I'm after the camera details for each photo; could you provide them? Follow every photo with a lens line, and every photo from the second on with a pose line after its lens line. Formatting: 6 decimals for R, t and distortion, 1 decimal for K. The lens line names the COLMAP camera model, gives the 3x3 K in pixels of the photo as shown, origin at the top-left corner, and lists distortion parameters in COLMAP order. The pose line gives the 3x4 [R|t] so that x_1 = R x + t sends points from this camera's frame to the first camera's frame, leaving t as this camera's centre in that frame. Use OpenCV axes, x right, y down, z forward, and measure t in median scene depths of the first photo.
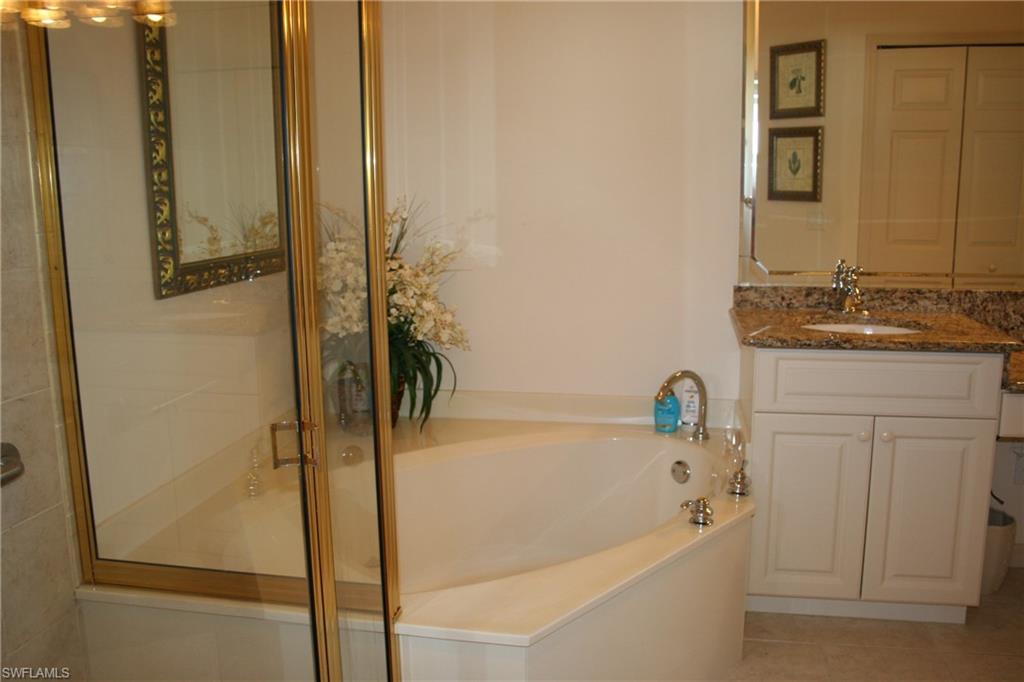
lens RADIAL K [[862.0, 0, 512.9], [0, 862.0, 352.4], [0, 0, 1]] dist [-0.151776, 0.116837]
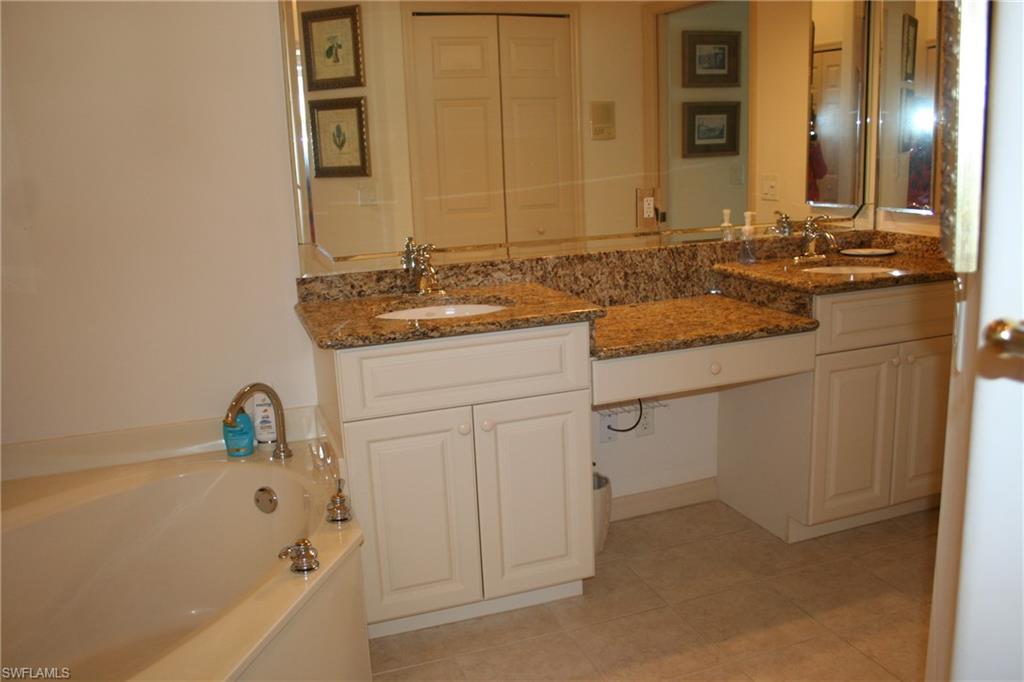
lens RADIAL K [[862.0, 0, 509.3], [0, 862.0, 346.7], [0, 0, 1]] dist [-0.151776, 0.116837]
pose [[0.866480, -0.133715, 0.480970, 0.018599], [0.125884, 0.990850, 0.048685, -0.024350], [-0.483079, 0.018362, 0.875384, 0.133938]]
